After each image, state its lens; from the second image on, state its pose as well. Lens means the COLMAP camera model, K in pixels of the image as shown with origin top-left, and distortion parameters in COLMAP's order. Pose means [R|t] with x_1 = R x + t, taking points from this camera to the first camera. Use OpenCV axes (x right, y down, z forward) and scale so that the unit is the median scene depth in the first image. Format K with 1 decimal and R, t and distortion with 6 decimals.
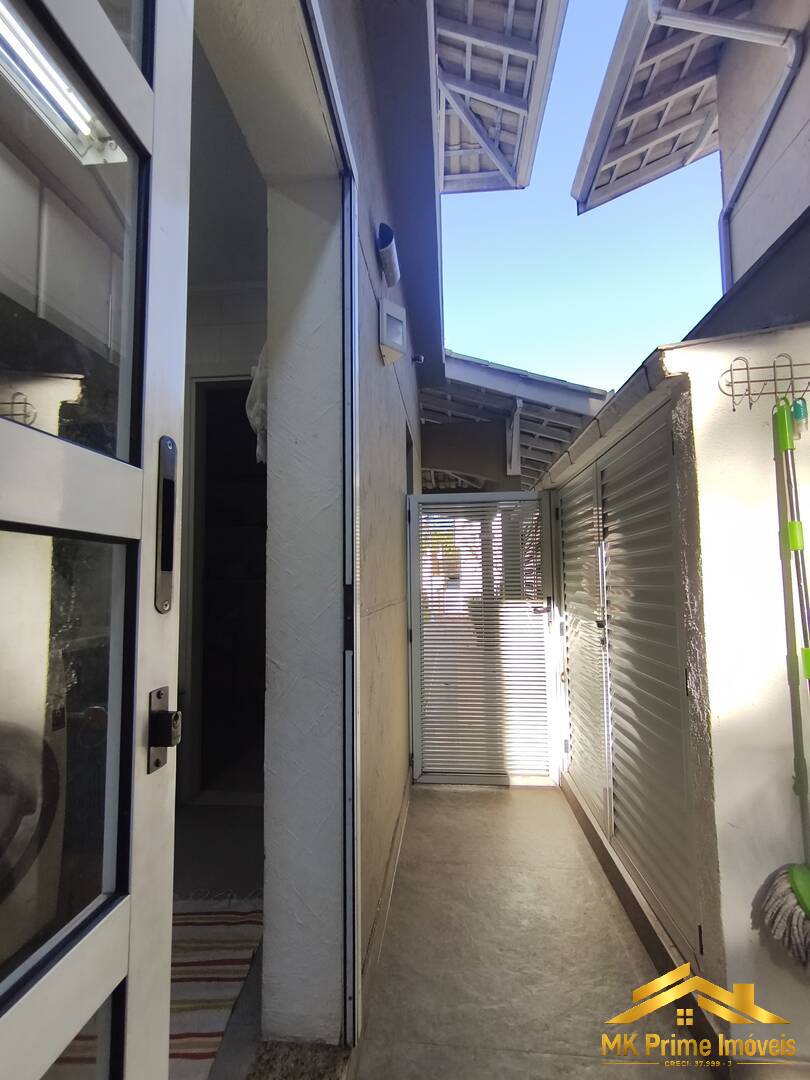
lens RADIAL K [[478.3, 0, 406.8], [0, 478.3, 548.2], [0, 0, 1]] dist [0.000302, 0.000845]
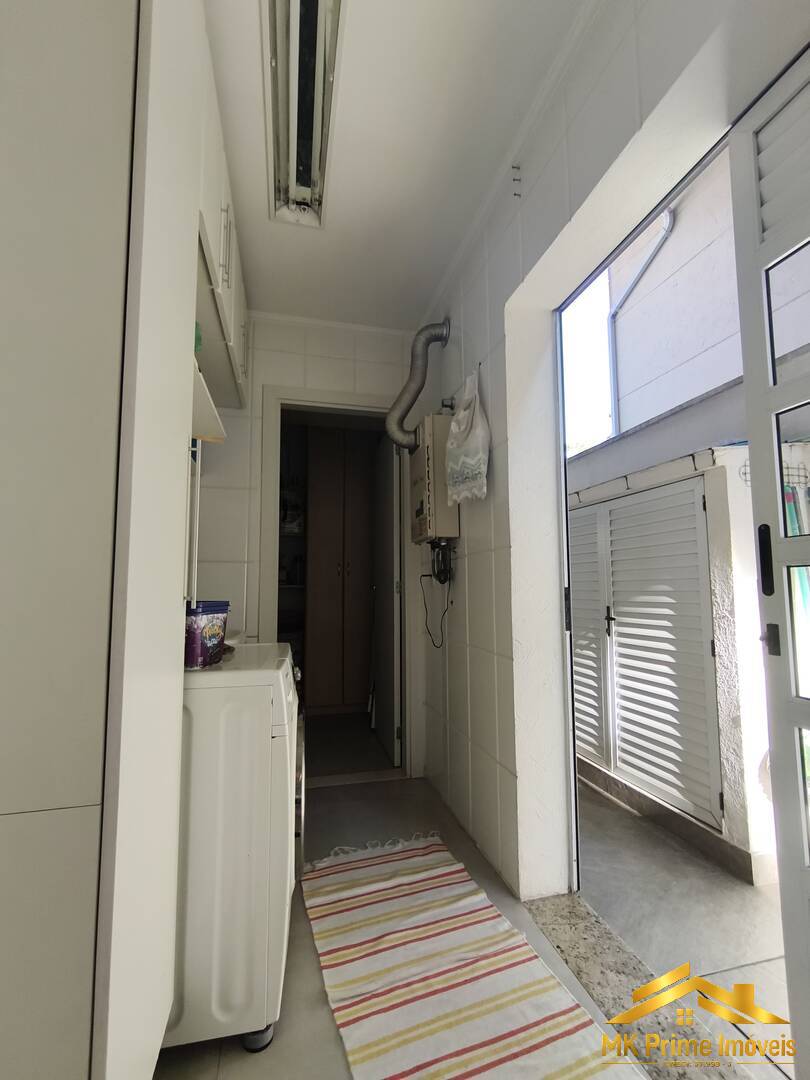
lens RADIAL K [[478.3, 0, 406.8], [0, 478.3, 548.2], [0, 0, 1]] dist [0.000302, 0.000845]
pose [[0.942780, 0.033458, 0.331732, -0.791670], [-0.028055, 0.999384, -0.021066, -0.002724], [-0.332232, 0.010554, 0.943139, -0.179988]]
